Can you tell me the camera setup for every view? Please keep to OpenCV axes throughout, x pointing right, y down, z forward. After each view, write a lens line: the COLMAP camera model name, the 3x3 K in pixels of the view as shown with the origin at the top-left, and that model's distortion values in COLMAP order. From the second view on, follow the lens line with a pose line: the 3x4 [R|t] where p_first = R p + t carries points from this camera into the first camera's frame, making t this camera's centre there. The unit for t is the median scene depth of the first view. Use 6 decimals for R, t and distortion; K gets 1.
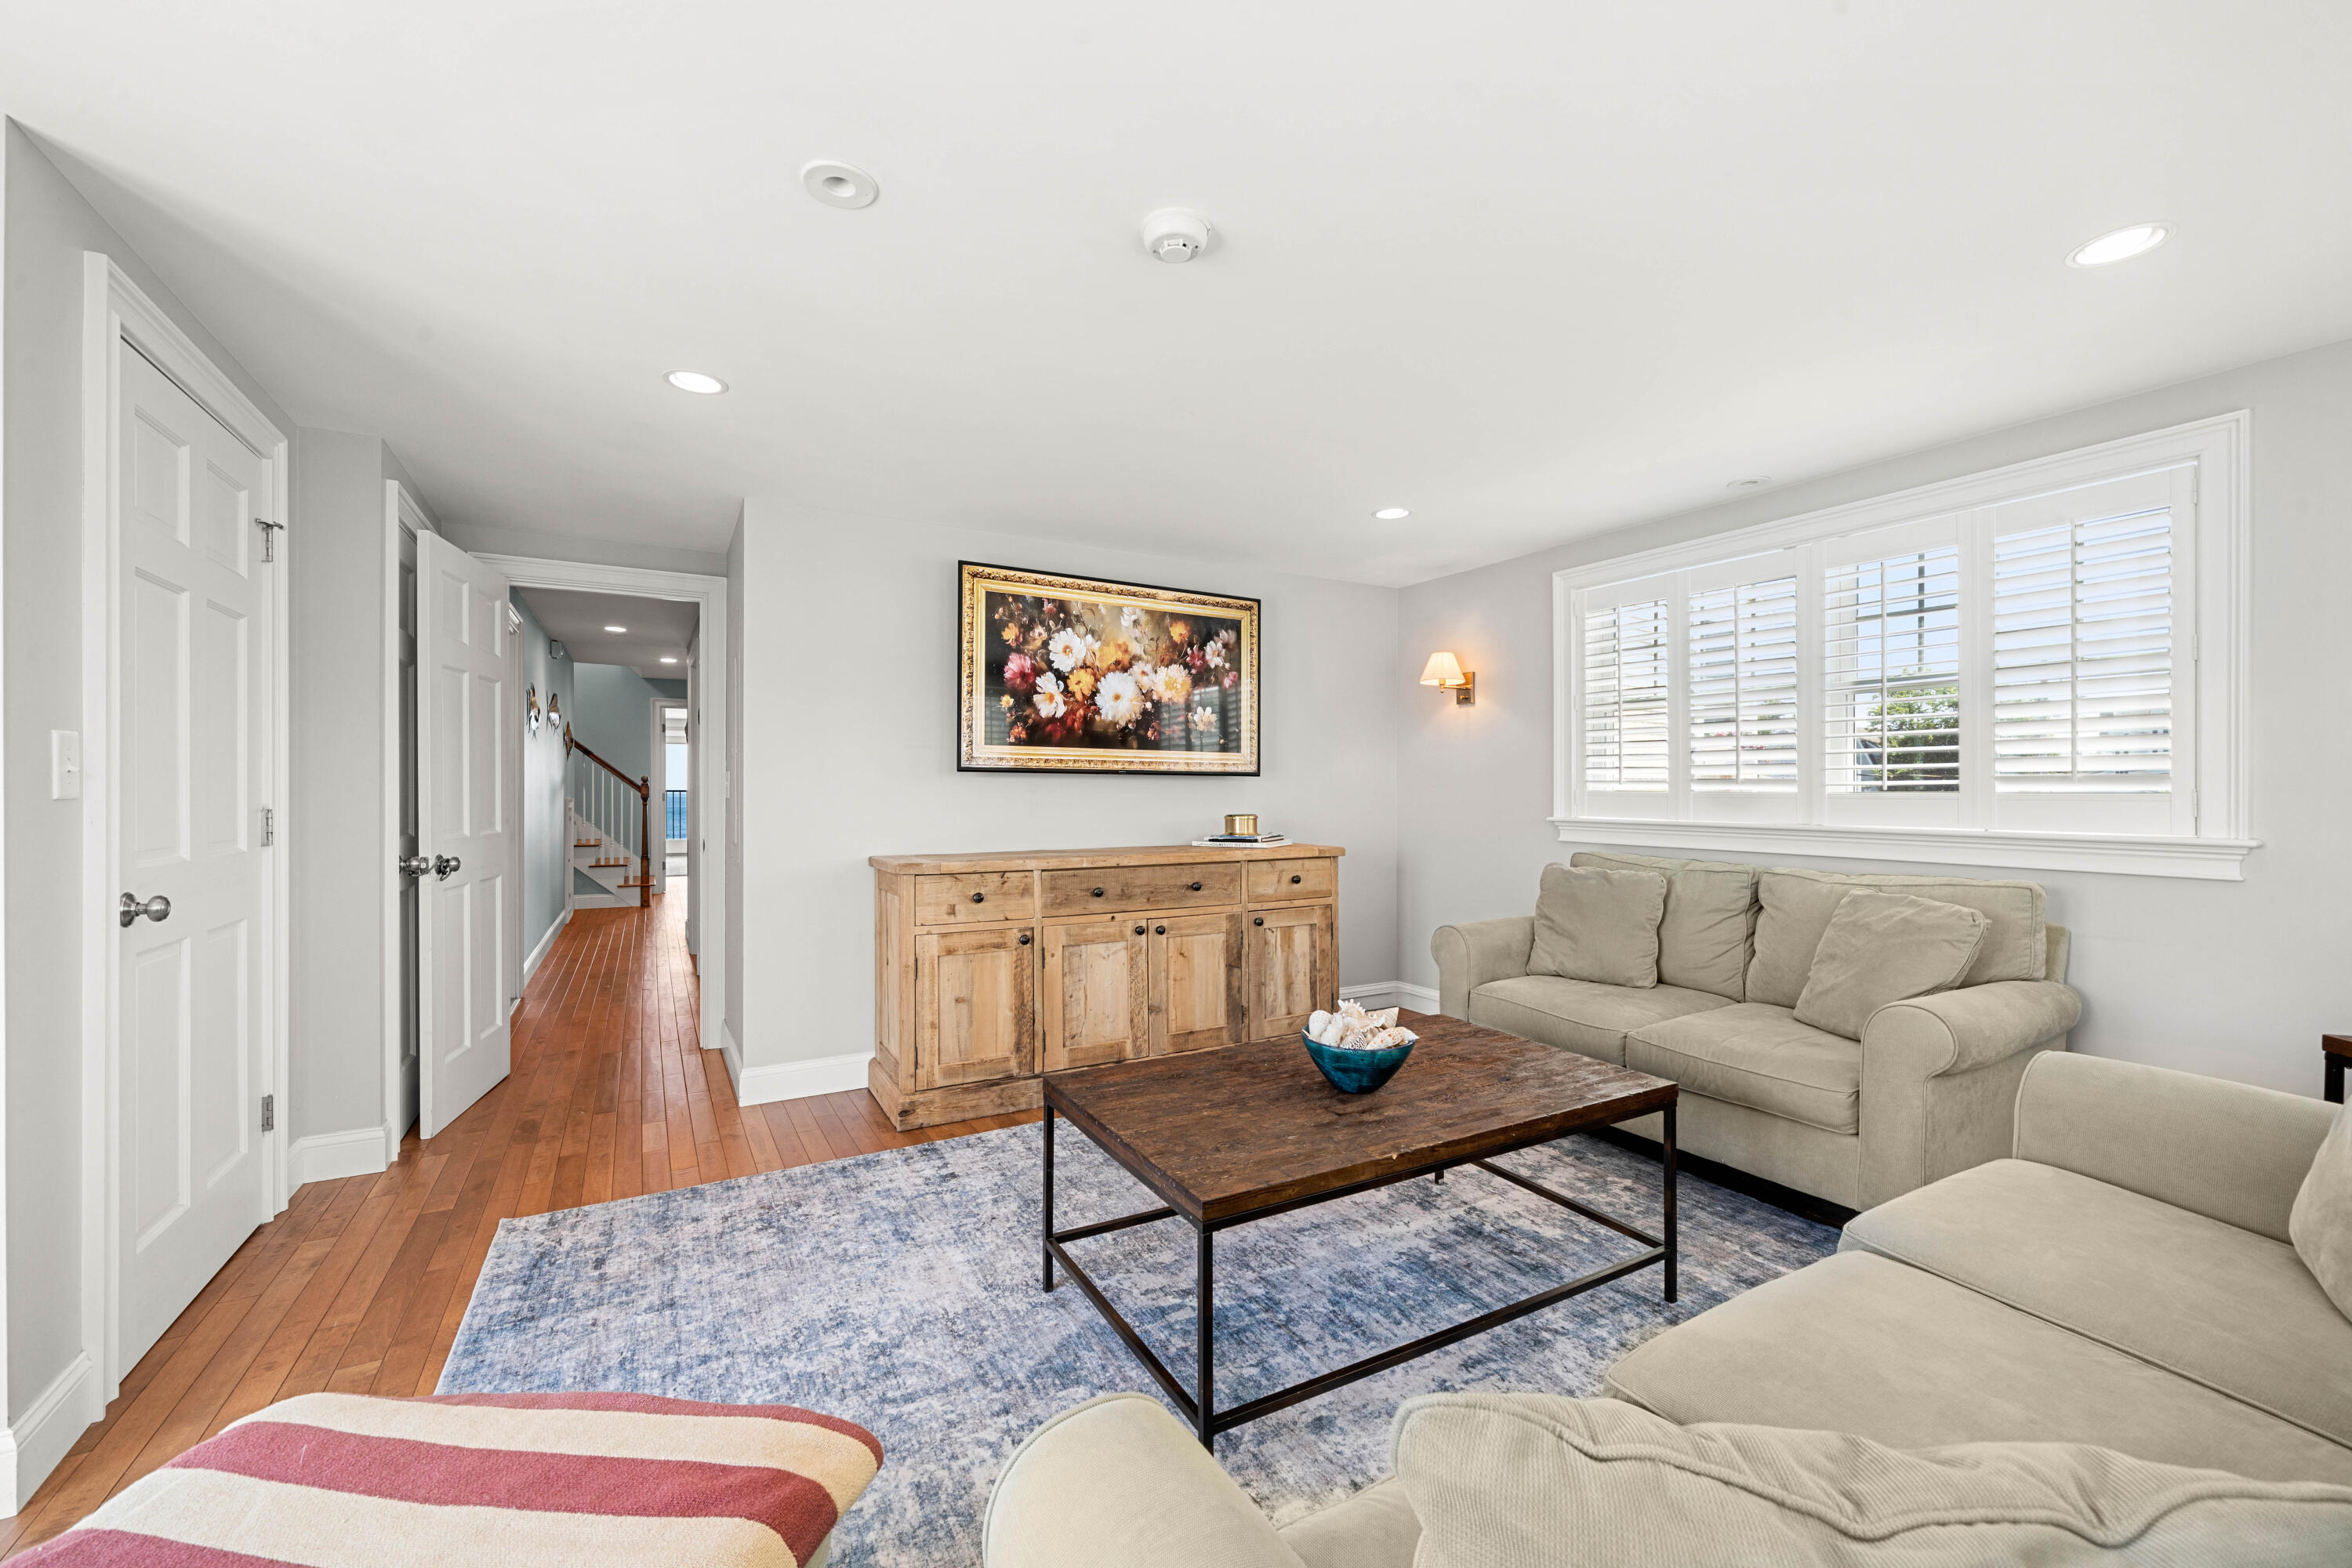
lens RADIAL K [[926.4, 0, 1167.7], [0, 926.4, 792.8], [0, 0, 1]] dist [-0.001169, 0.000017]
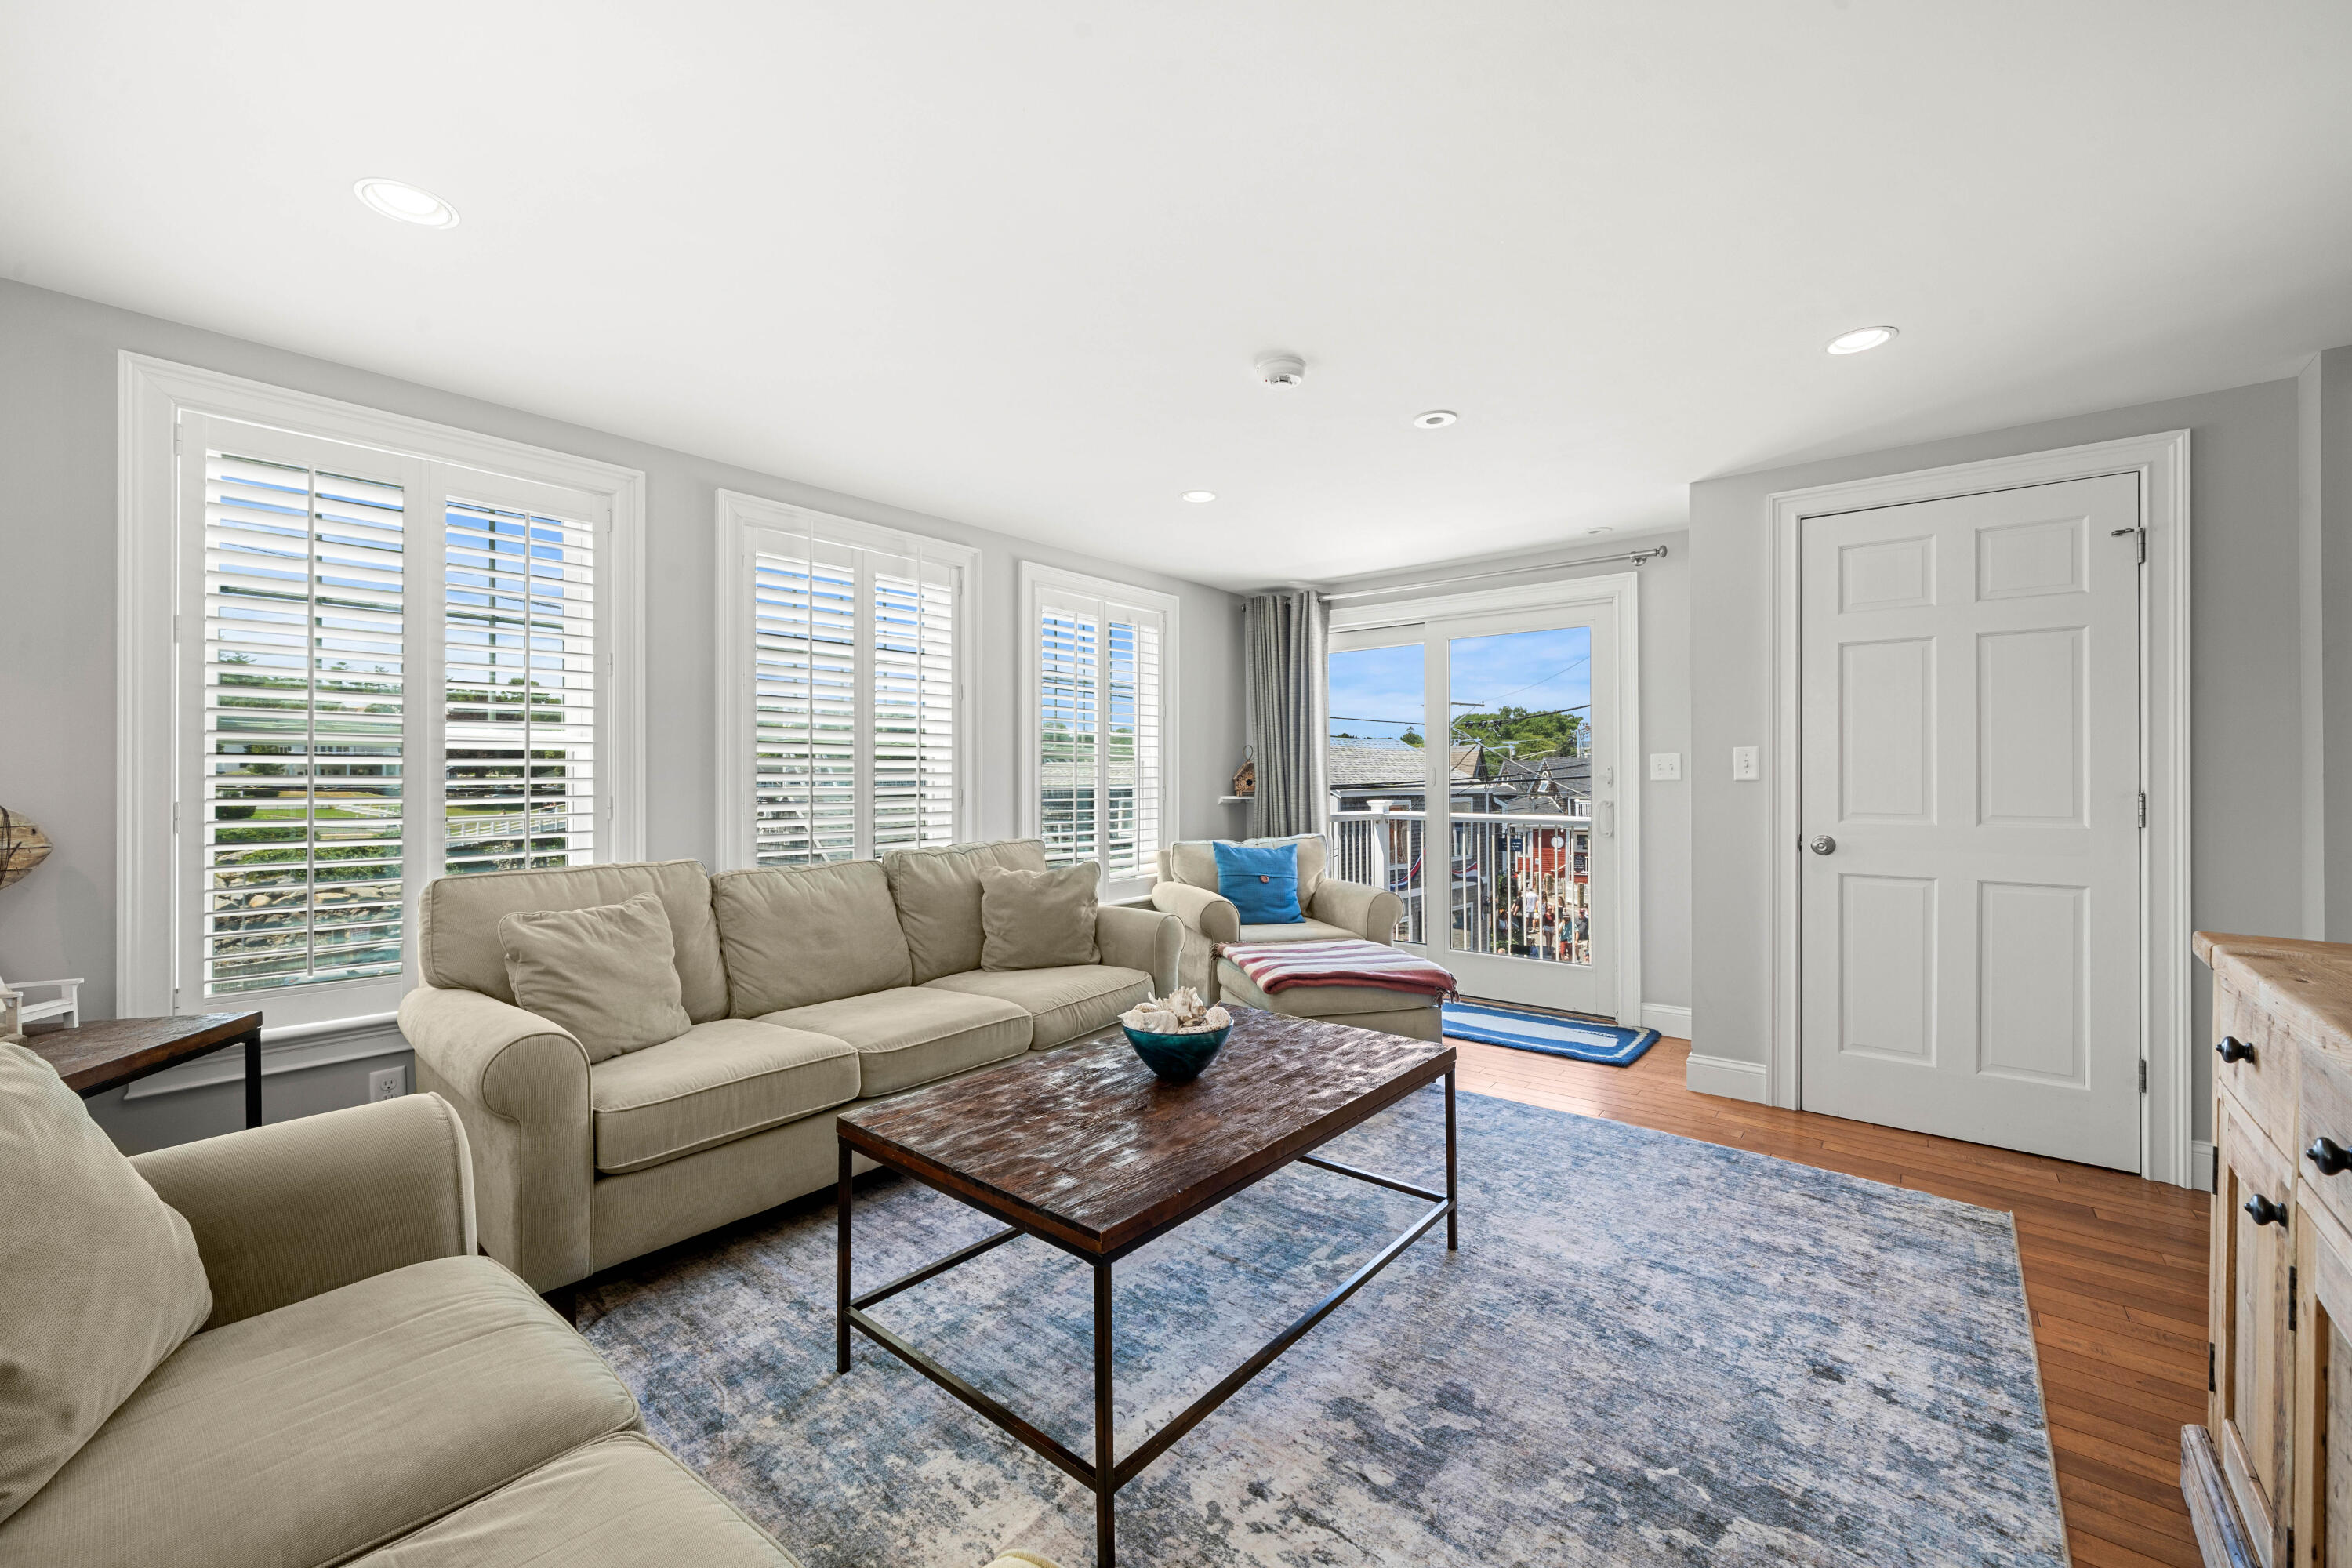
lens RADIAL K [[933.3, 0, 1155.3], [0, 933.3, 771.9], [0, 0, 1]] dist [0.001641, 0.000126]
pose [[-0.935275, 0.000071, -0.353923, 0.371661], [0.000012, 1.000000, 0.000168, -0.005852], [0.353923, 0.000153, -0.935275, 1.229627]]
